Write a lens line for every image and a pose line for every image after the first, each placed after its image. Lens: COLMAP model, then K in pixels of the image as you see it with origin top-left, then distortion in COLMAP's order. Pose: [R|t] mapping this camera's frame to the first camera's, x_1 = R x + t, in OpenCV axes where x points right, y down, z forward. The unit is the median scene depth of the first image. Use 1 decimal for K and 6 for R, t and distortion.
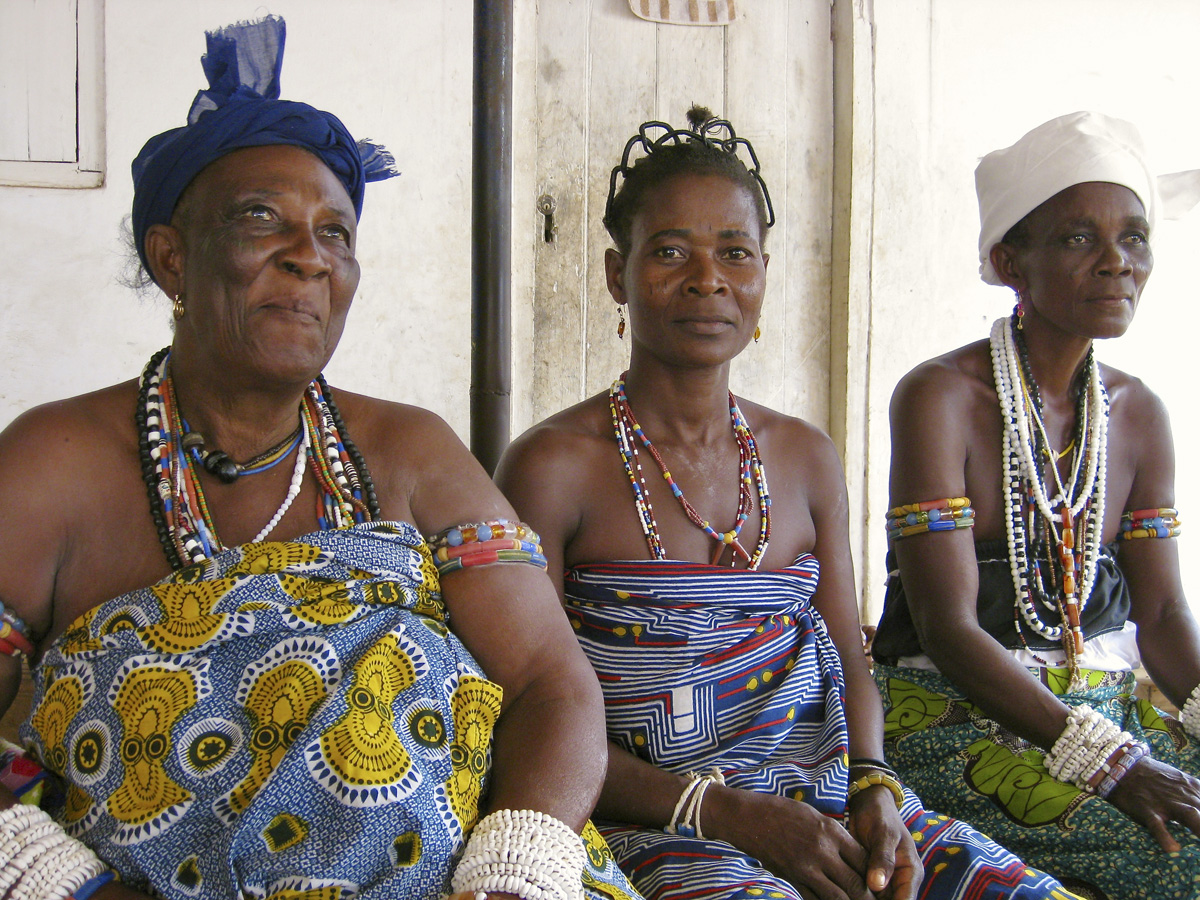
lens RADIAL K [[1526.9, 0, 600.0], [0, 1526.9, 450.0], [0, 0, 1]] dist [0.011652, 0.075852]
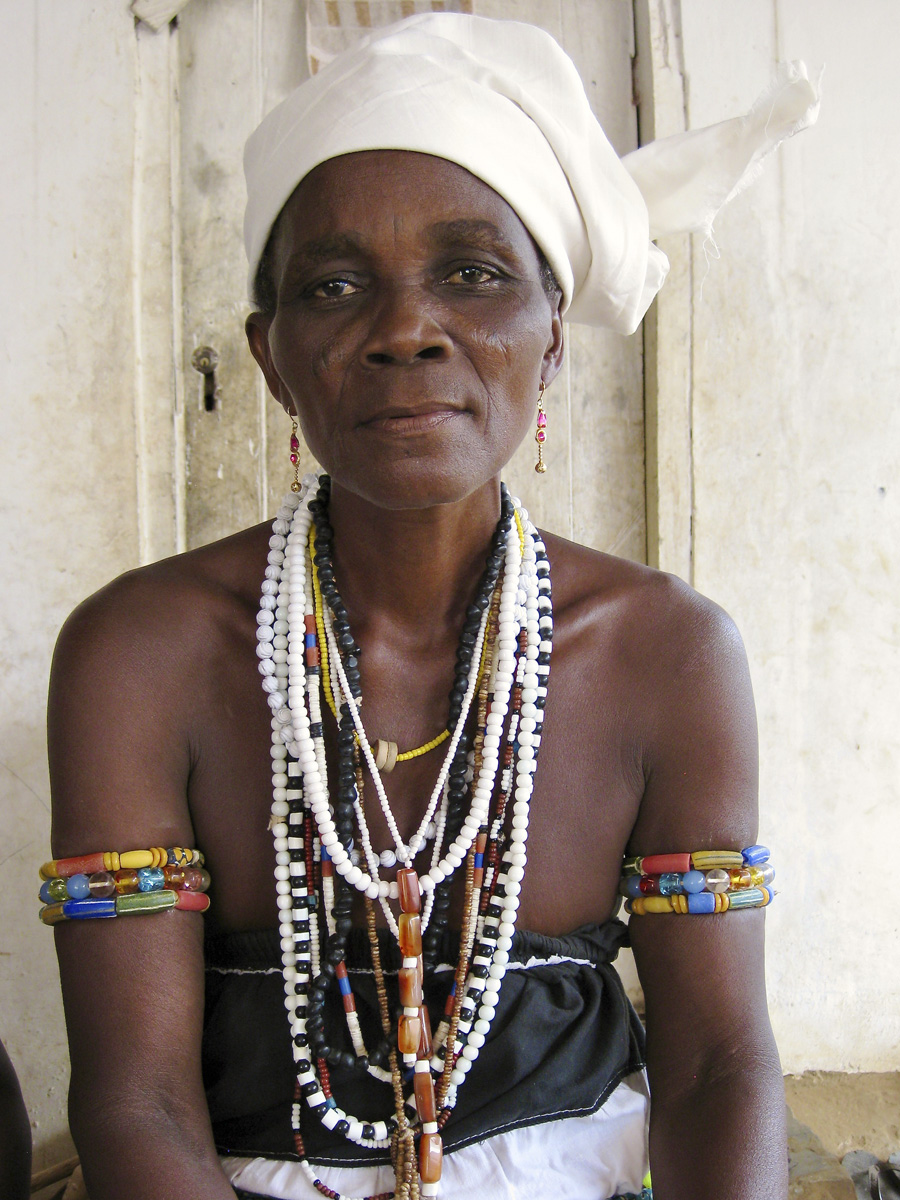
lens RADIAL K [[1519.3, 0, 449.9], [0, 1519.3, 650.5], [0, 0, 1]] dist [-0.048695, -0.023584]
pose [[0.964872, -0.015219, -0.262278, 0.277689], [0.014116, 0.999882, -0.006093, -0.016394], [0.262339, 0.002176, 0.964973, 0.348868]]
